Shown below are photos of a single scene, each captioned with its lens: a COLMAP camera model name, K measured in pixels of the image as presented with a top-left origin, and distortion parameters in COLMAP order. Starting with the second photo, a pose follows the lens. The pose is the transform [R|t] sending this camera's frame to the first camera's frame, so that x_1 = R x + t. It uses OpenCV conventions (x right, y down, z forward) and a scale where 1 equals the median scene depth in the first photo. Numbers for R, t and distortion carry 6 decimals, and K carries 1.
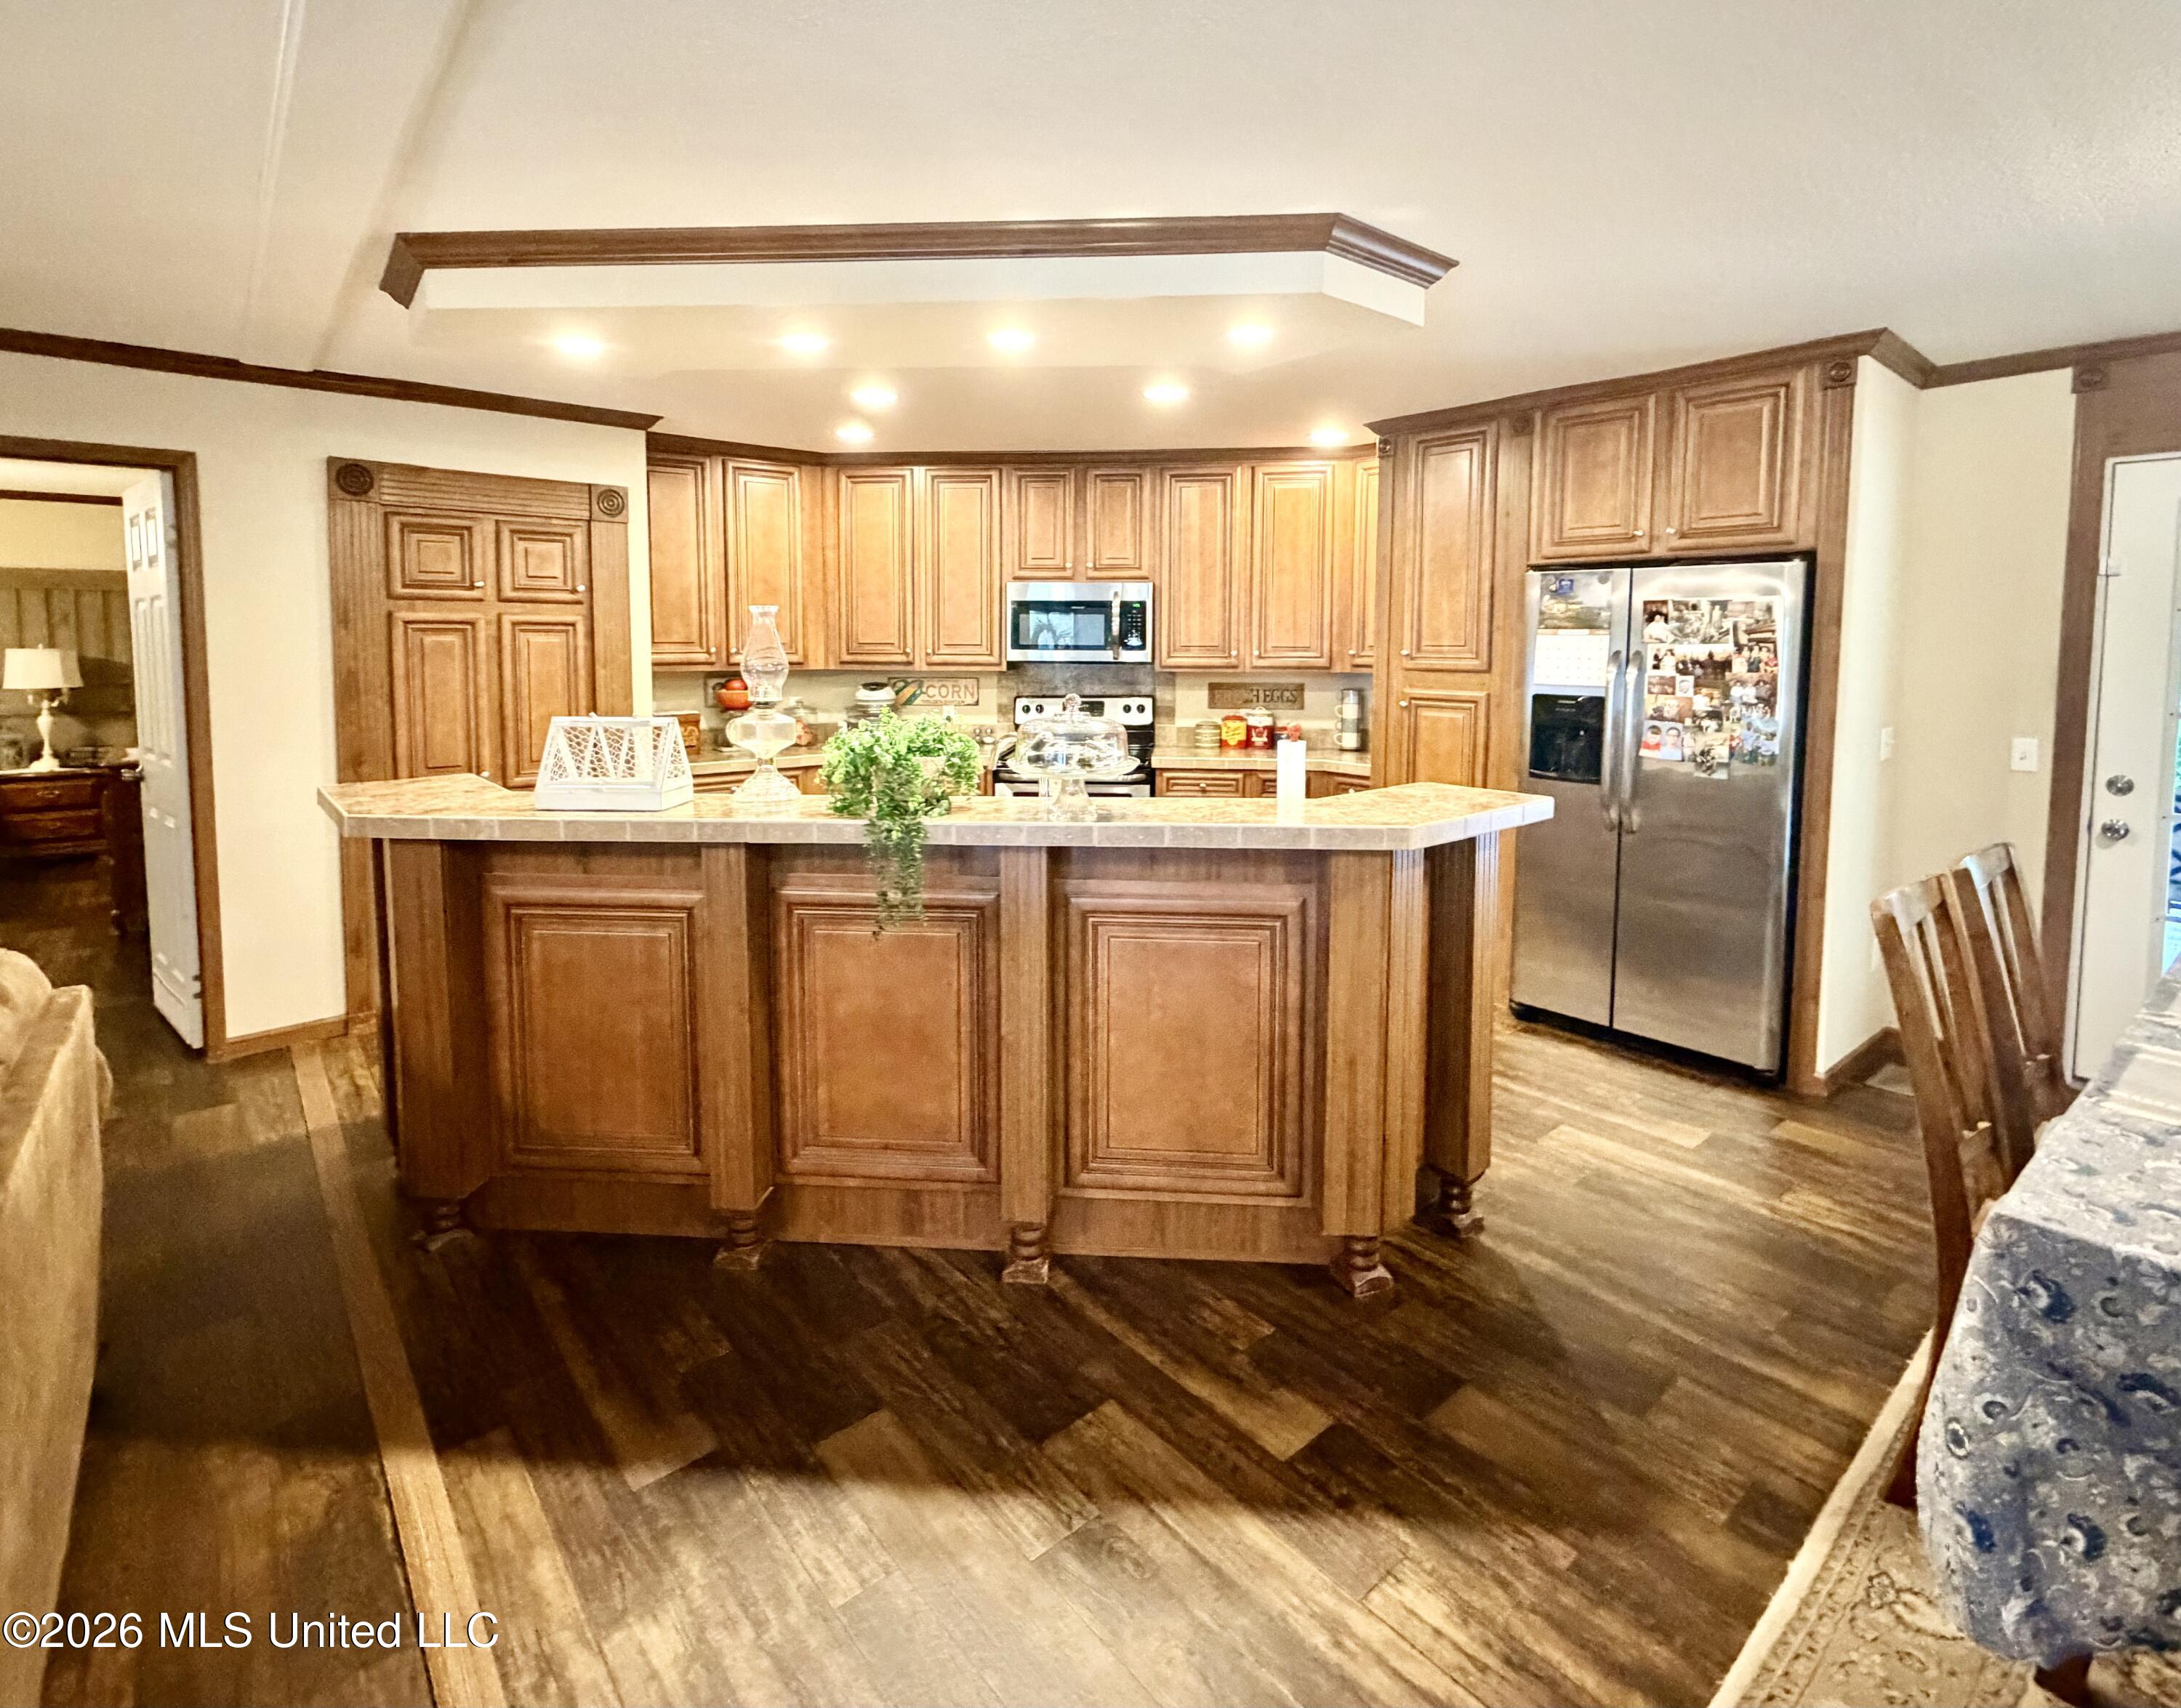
lens RADIAL K [[1053.7, 0, 1083.1], [0, 1053.7, 715.7], [0, 0, 1]] dist [0.003105, -0.001027]
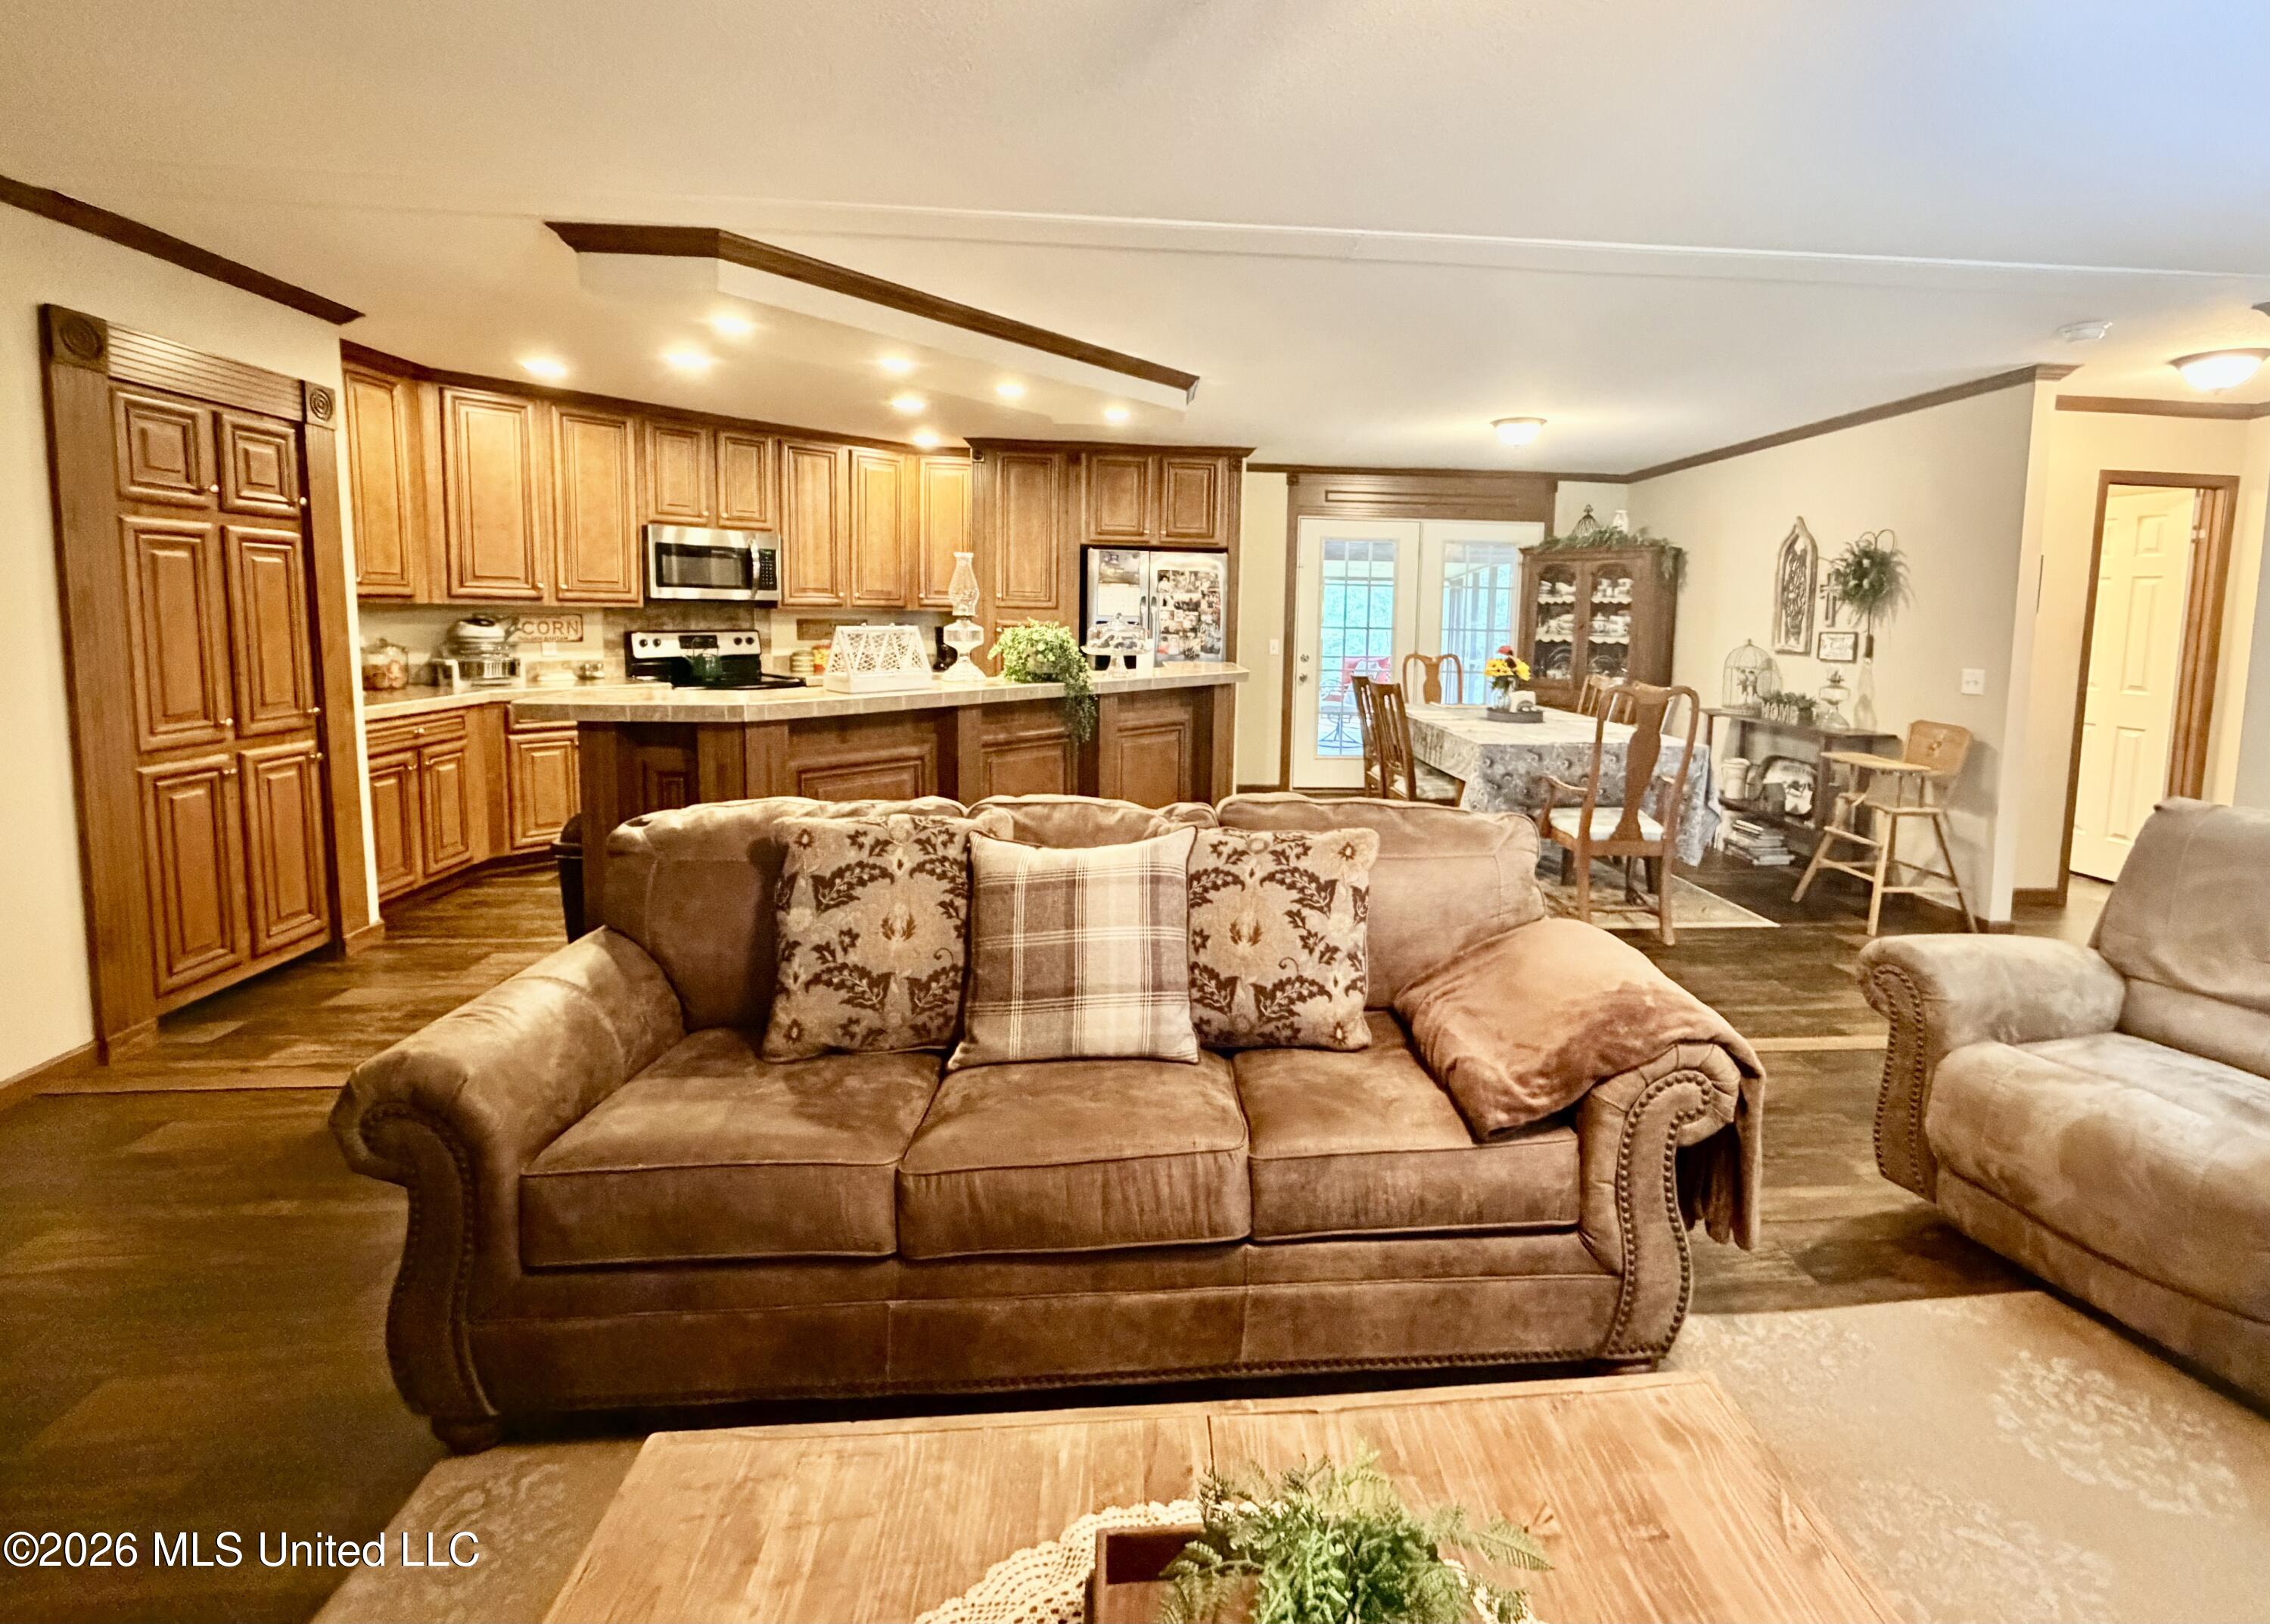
lens RADIAL K [[1005.0, 0, 1207.7], [0, 1005.0, 702.4], [0, 0, 1]] dist [-0.000931, 0.000929]
pose [[0.568511, -0.066943, 0.819947, -0.650861], [0.039266, 0.997756, 0.054235, 0.023624], [-0.821738, 0.001362, 0.569864, -0.061981]]
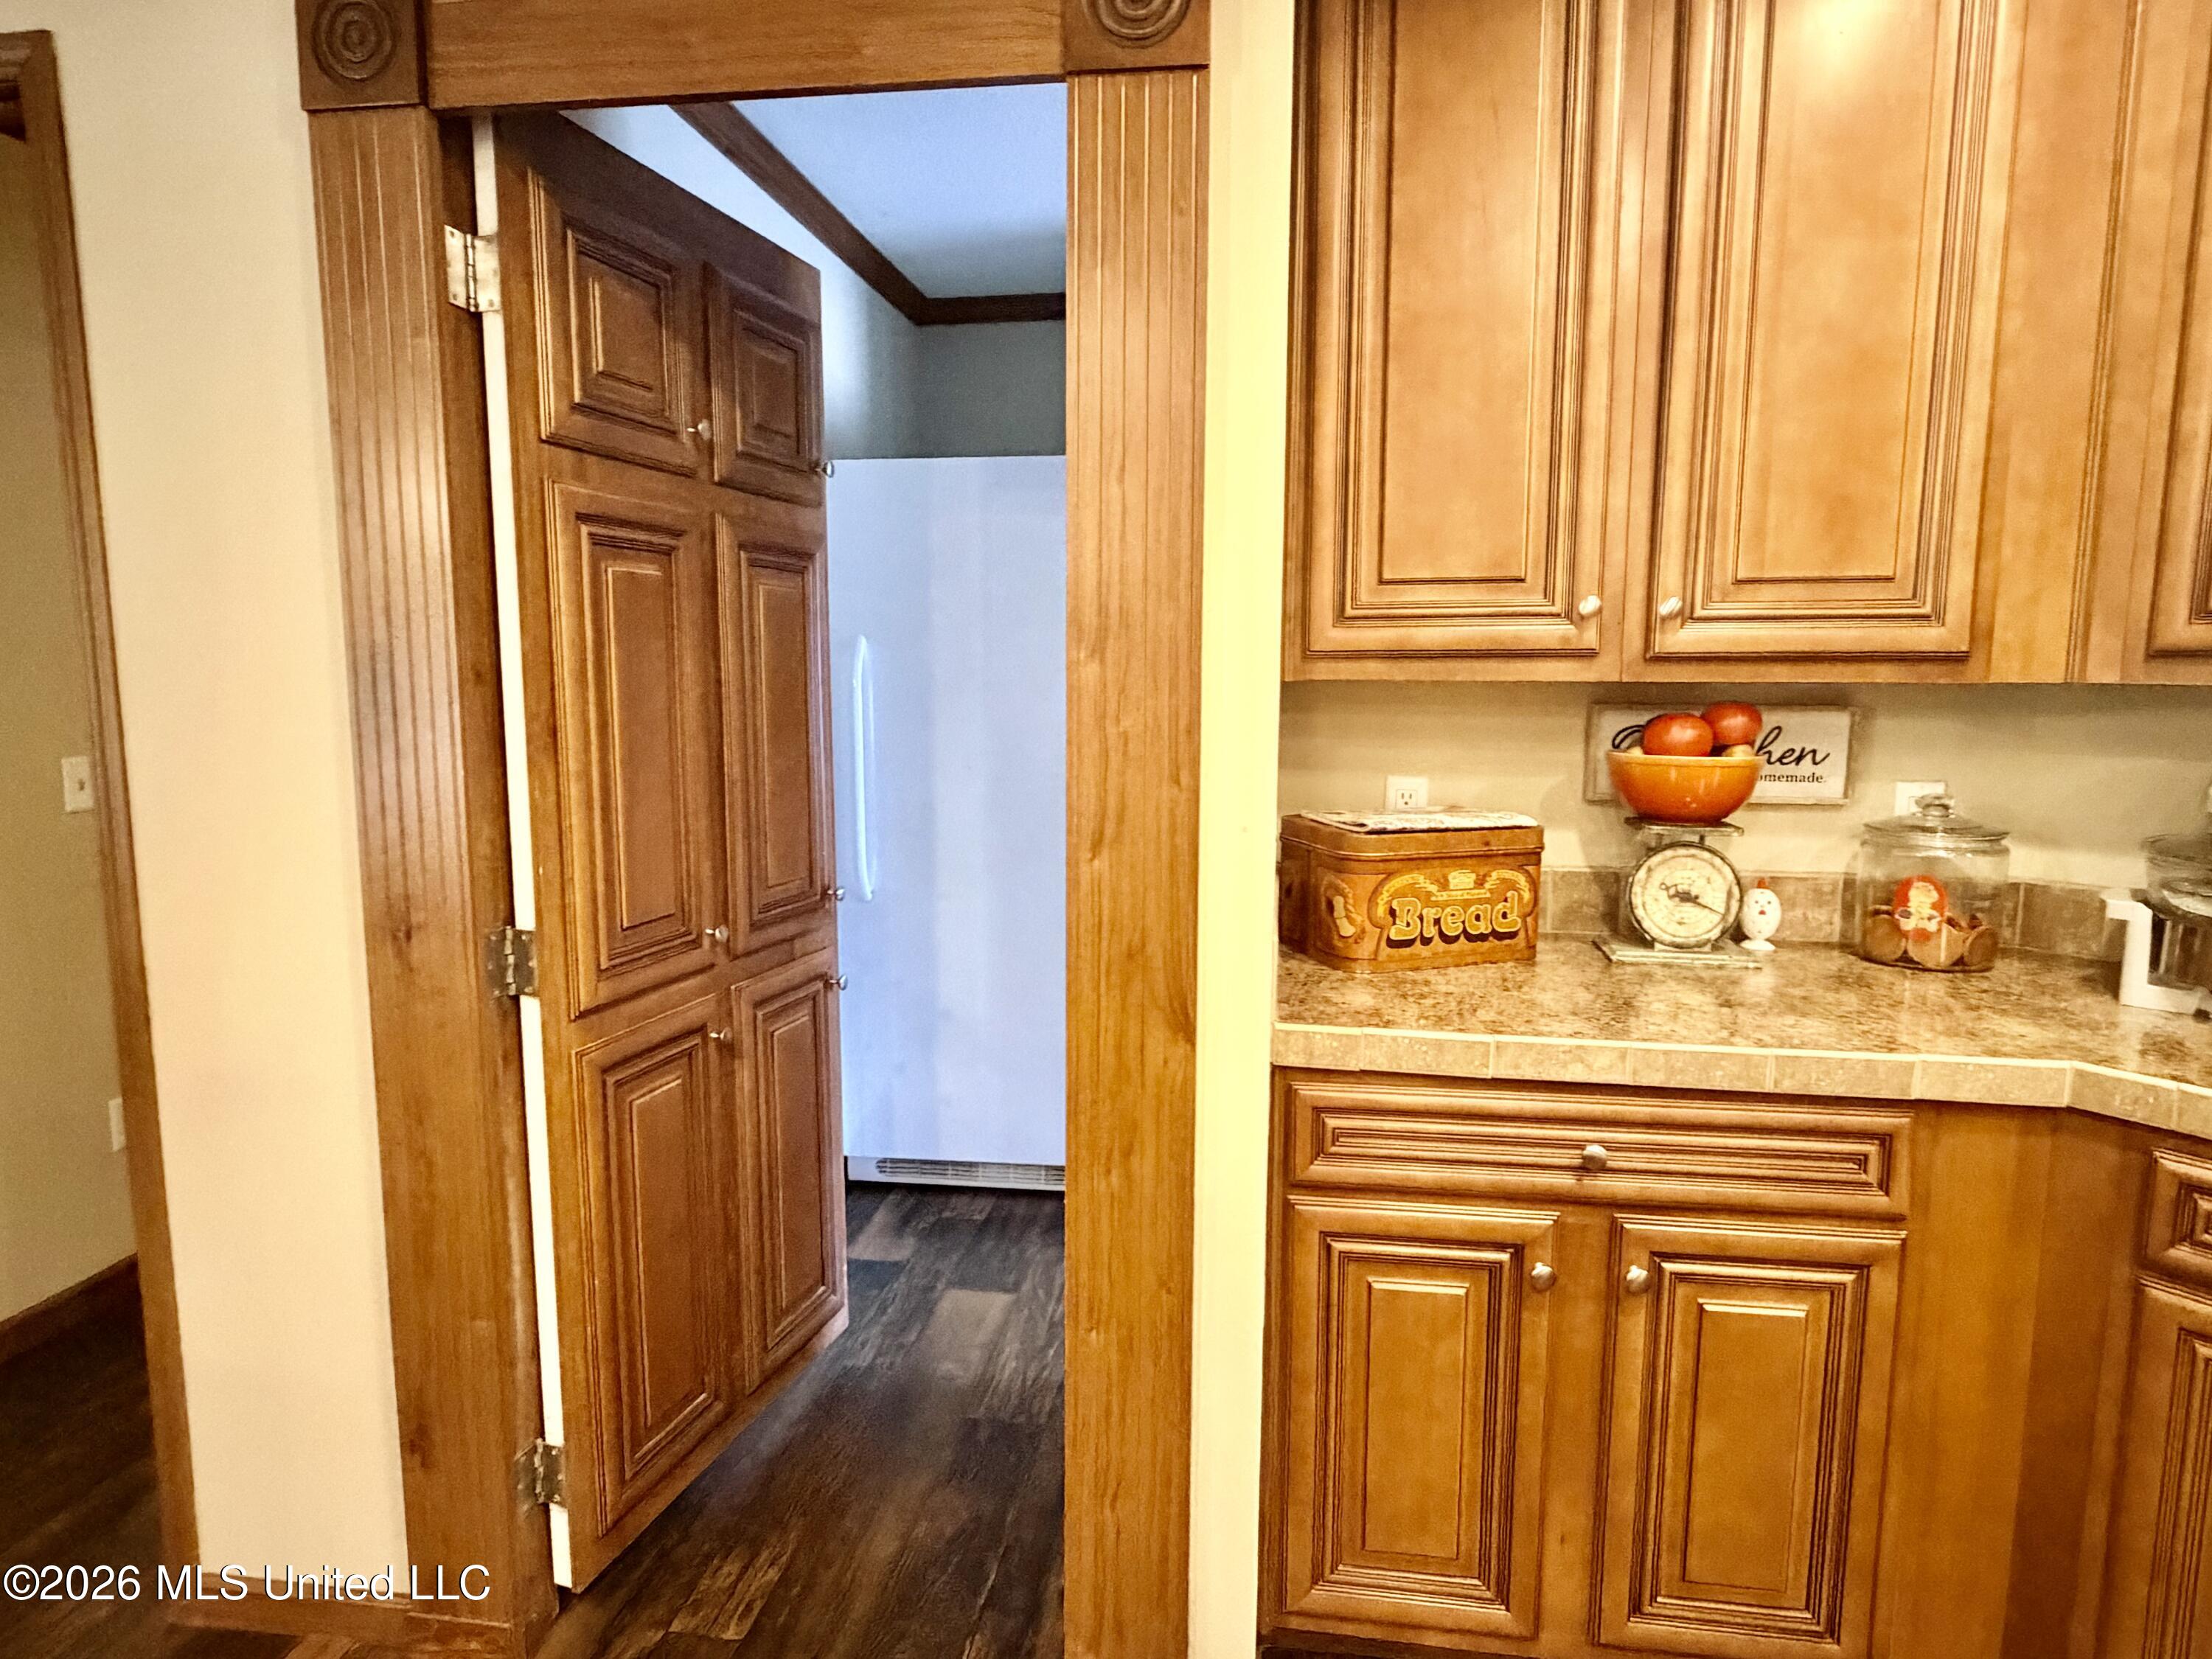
lens RADIAL K [[1256.9, 0, 1092.9], [0, 1256.9, 835.1], [0, 0, 1]] dist [0.003983, -0.002266]
pose [[0.658155, 0.096034, -0.746732, -0.192108], [-0.052807, 0.995277, 0.081455, -0.023167], [0.751028, -0.014178, 0.660118, 0.708943]]
